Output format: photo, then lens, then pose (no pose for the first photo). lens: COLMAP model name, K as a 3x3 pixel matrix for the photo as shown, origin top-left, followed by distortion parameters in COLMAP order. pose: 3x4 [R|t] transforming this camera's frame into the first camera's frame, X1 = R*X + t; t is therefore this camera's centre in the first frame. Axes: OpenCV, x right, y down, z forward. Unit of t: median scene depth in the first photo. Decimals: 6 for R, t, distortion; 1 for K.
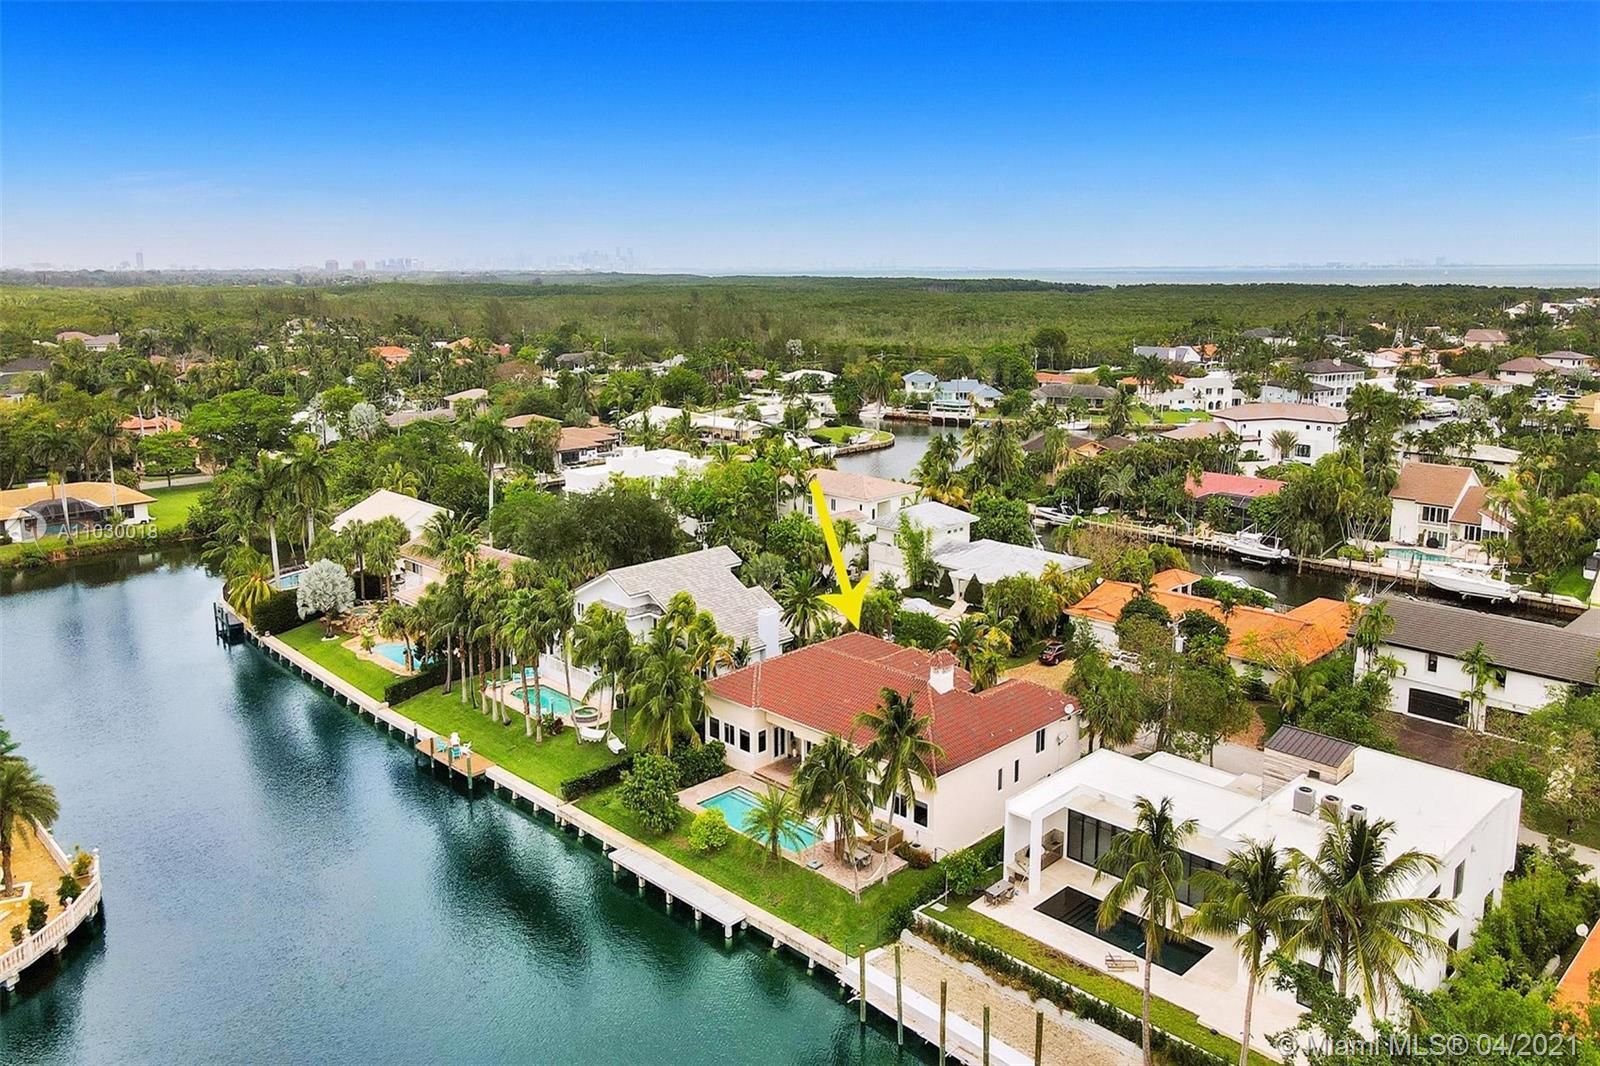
lens RADIAL K [[1175.7, 0, 800.0], [0, 1175.7, 533.0], [0, 0, 1]] dist [-0.001131, 0.000570]
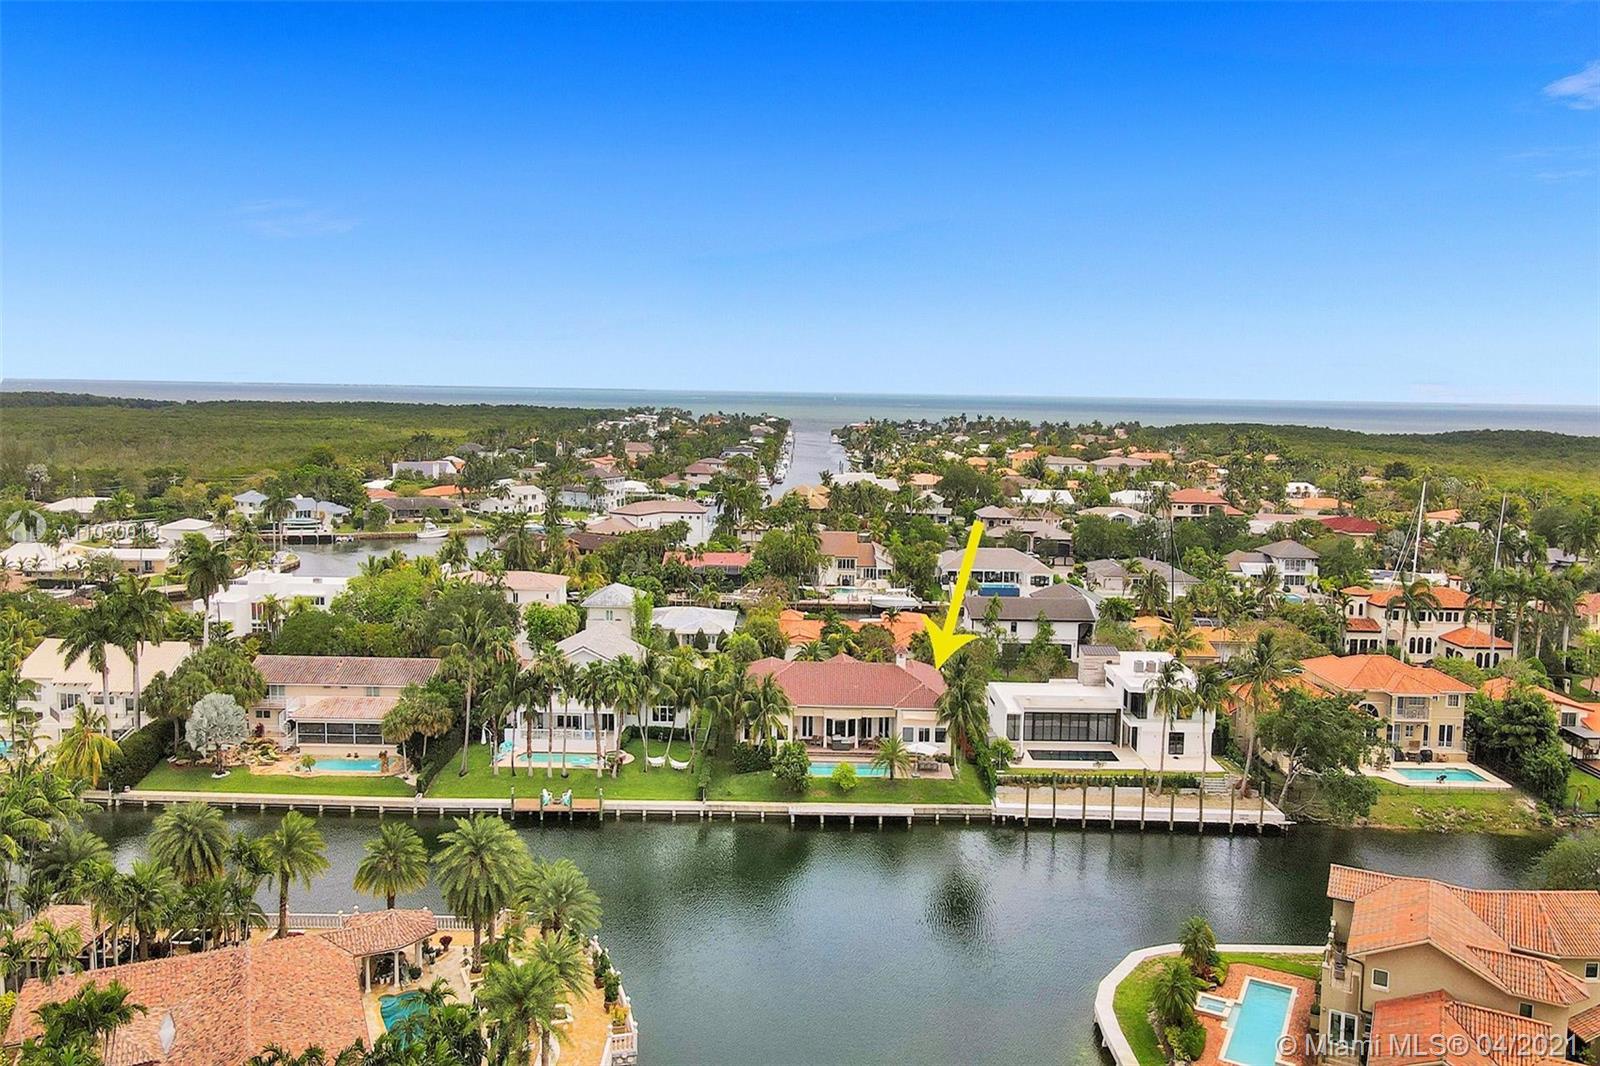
lens RADIAL K [[1175.7, 0, 800.0], [0, 1175.7, 533.0], [0, 0, 1]] dist [-0.001131, 0.000570]
pose [[0.702735, -0.067854, 0.708209, -0.542906], [0.135133, 0.990050, -0.039231, -0.003323], [-0.698500, 0.123271, 0.704912, -0.036828]]
